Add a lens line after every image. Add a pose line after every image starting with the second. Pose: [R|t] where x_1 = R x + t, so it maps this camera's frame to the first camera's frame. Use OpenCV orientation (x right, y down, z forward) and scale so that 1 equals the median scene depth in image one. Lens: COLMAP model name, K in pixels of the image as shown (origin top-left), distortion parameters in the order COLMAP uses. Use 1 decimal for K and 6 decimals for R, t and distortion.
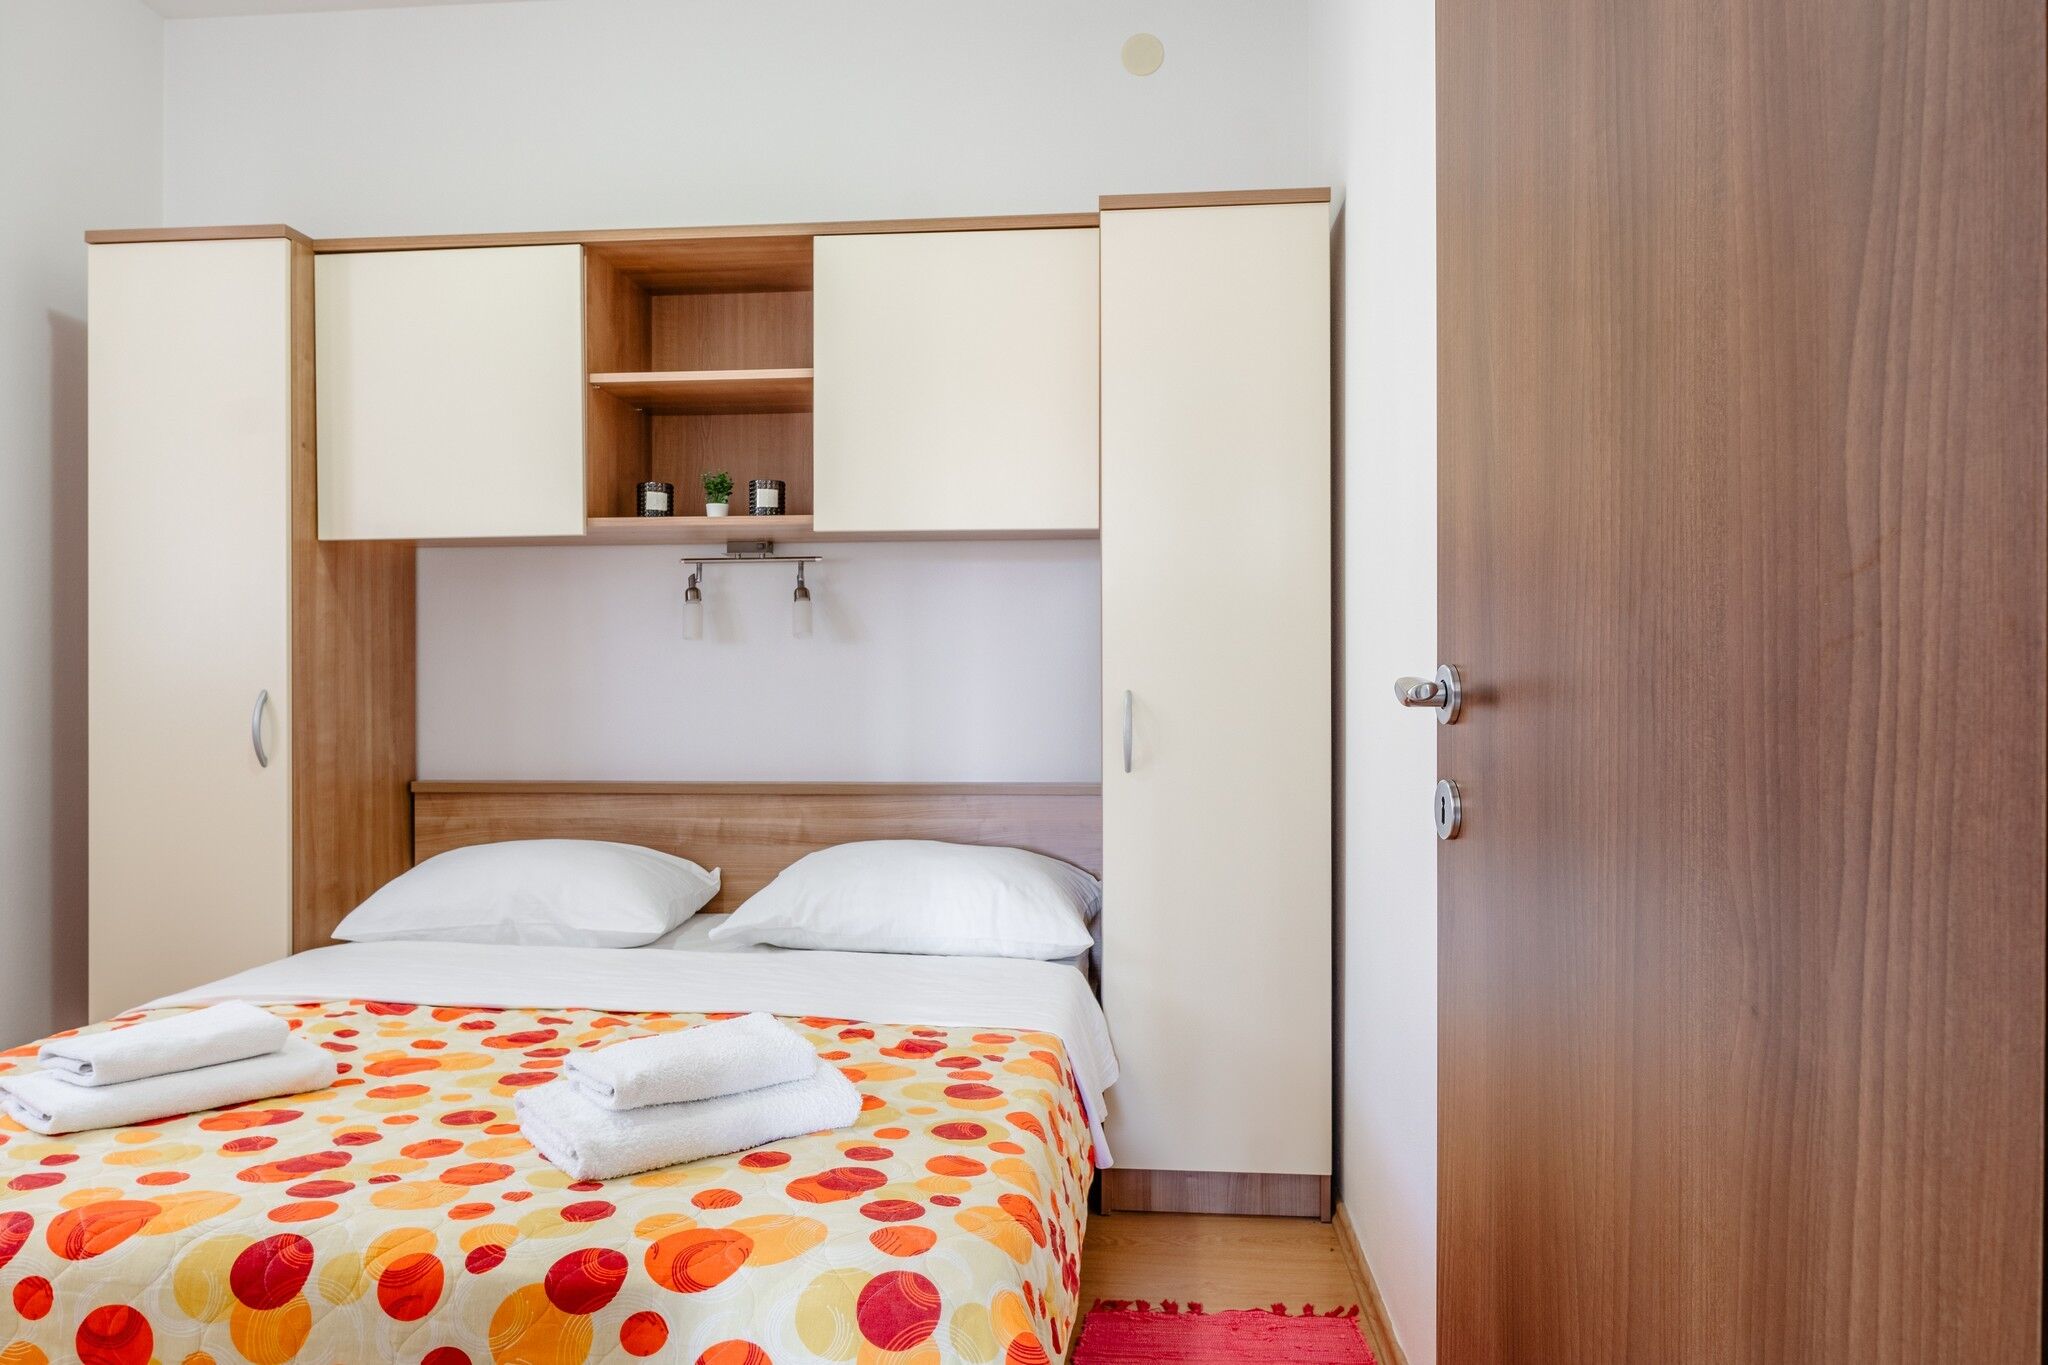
lens RADIAL K [[1441.3, 0, 1011.3], [0, 1441.3, 684.7], [0, 0, 1]] dist [0.003650, -0.006641]
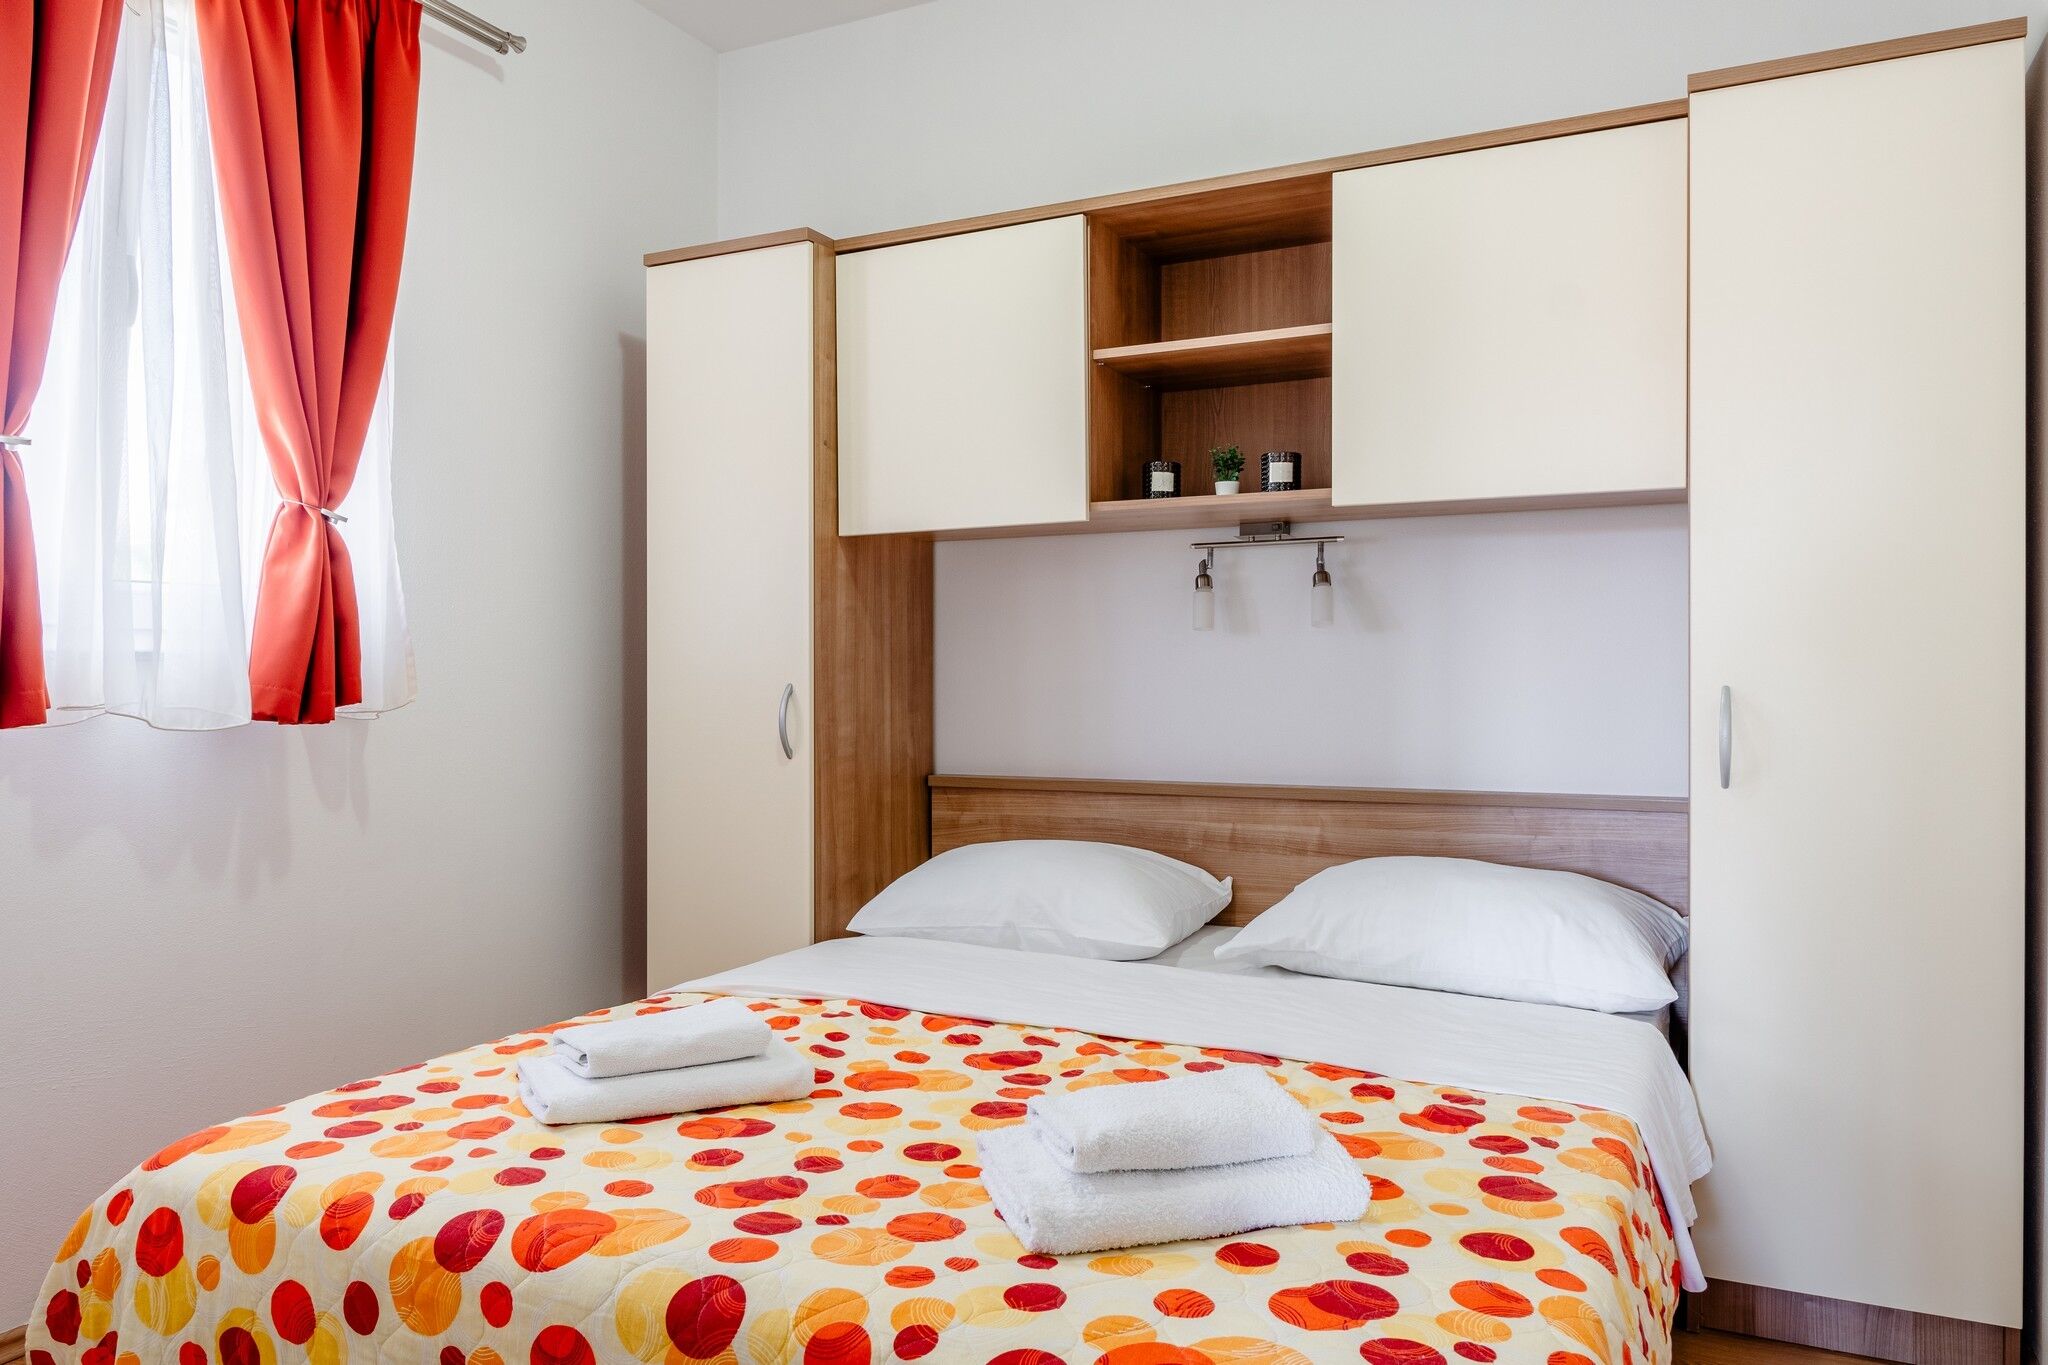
lens RADIAL K [[1441.3, 0, 1015.0], [0, 1441.3, 684.0], [0, 0, 1]] dist [0.003650, -0.006641]
pose [[0.932895, 0.002011, -0.360144, 0.000825], [-0.000686, 0.999993, 0.003807, -0.000123], [0.360148, -0.003305, 0.932889, 0.100720]]
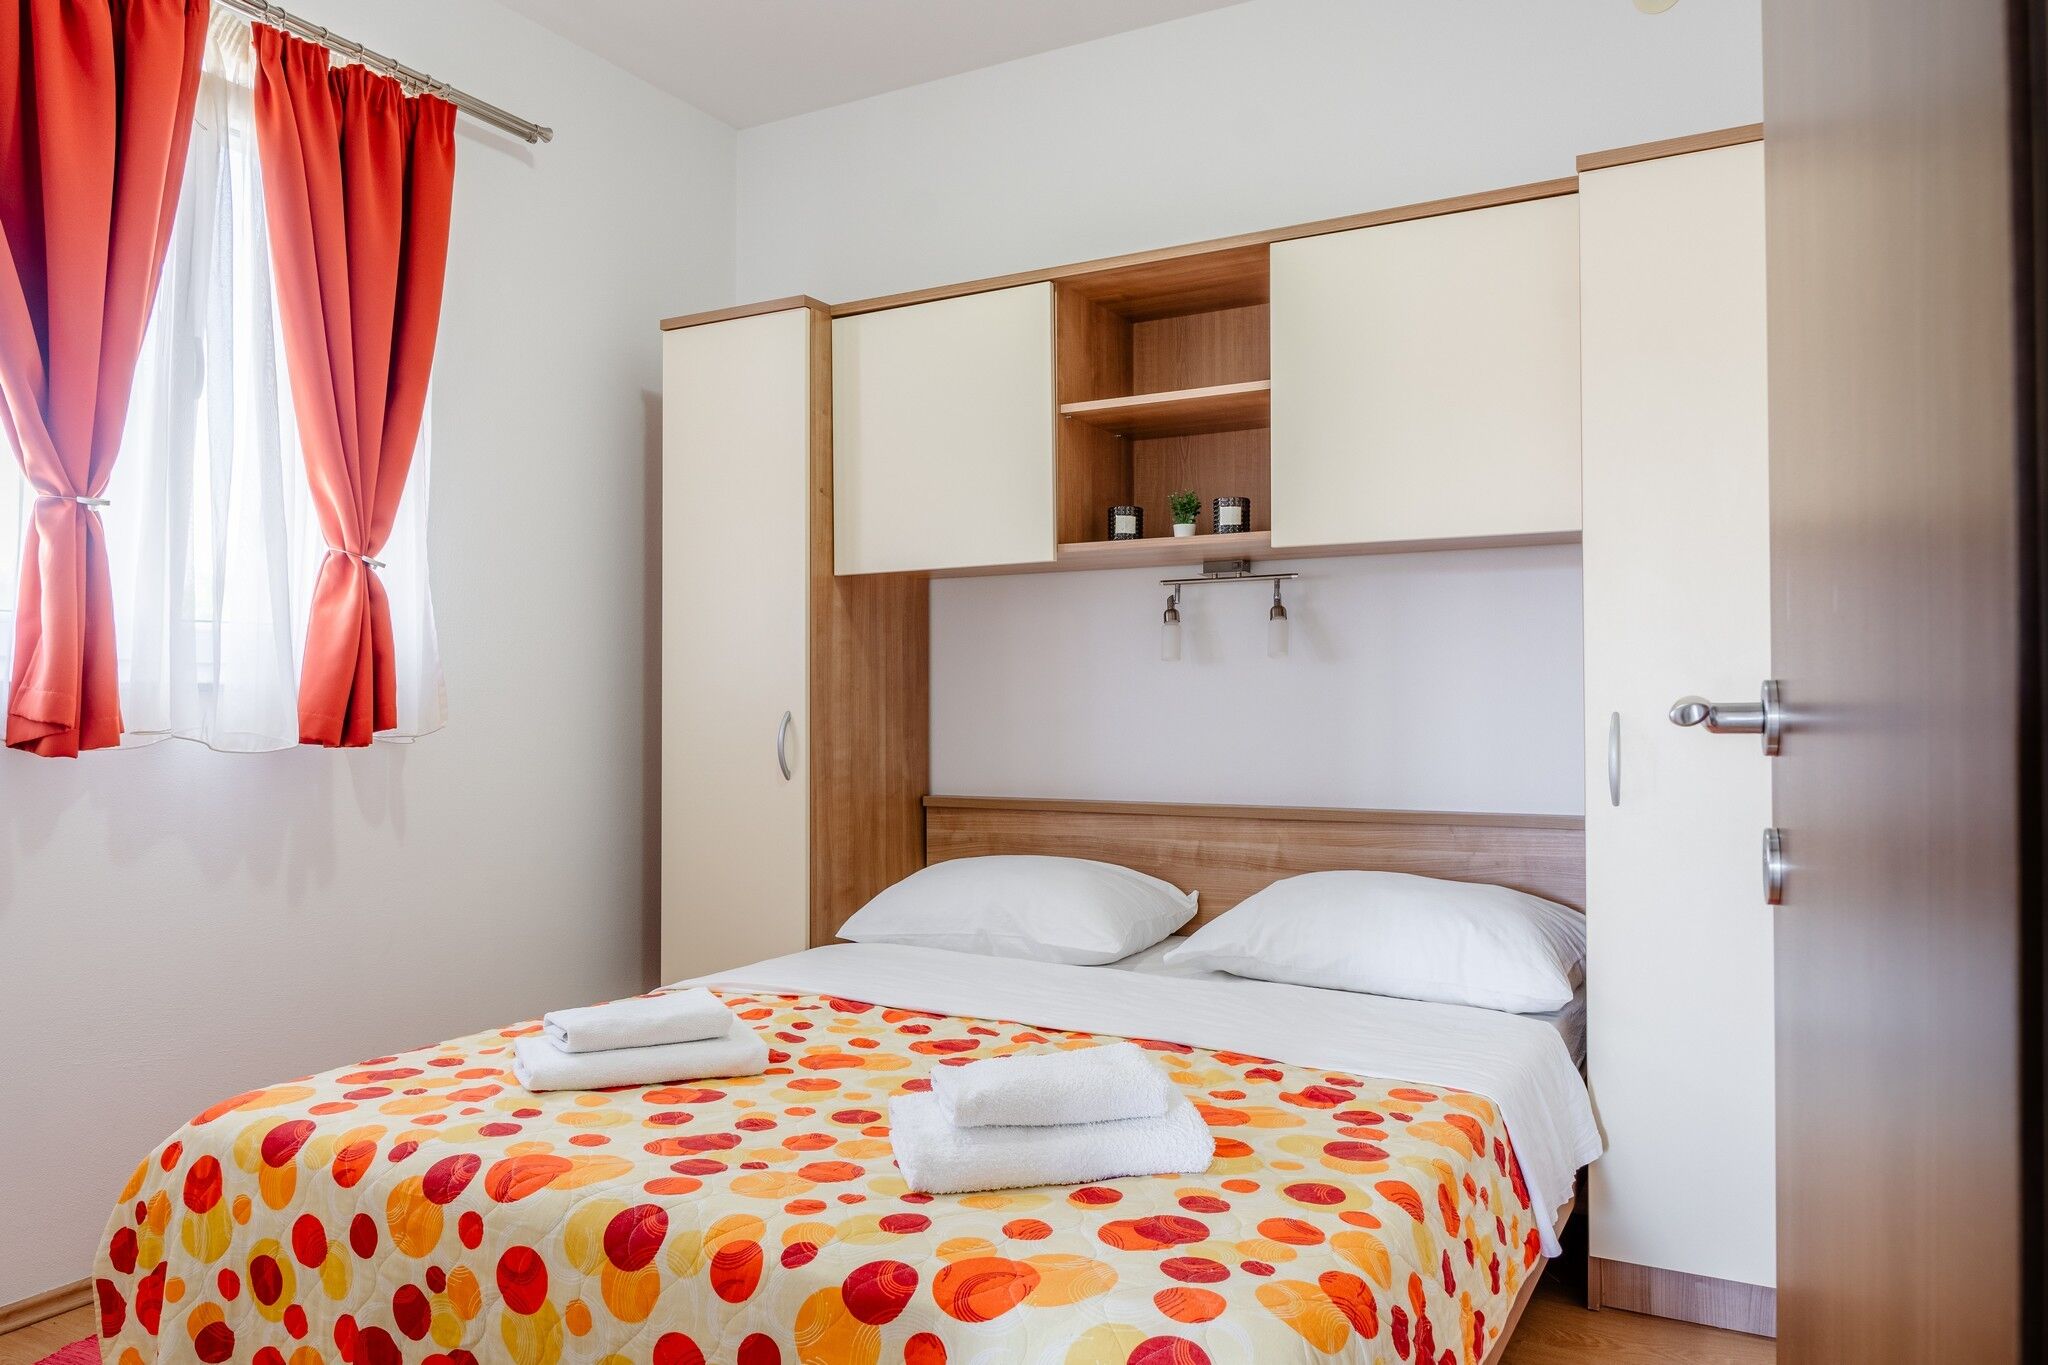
lens RADIAL K [[1441.3, 0, 1015.2], [0, 1441.3, 684.1], [0, 0, 1]] dist [0.003650, -0.006641]
pose [[0.914827, -0.006581, -0.403793, 0.095255], [0.000402, 0.999882, -0.015386, 0.000047], [0.403847, 0.013913, 0.914721, 0.047258]]
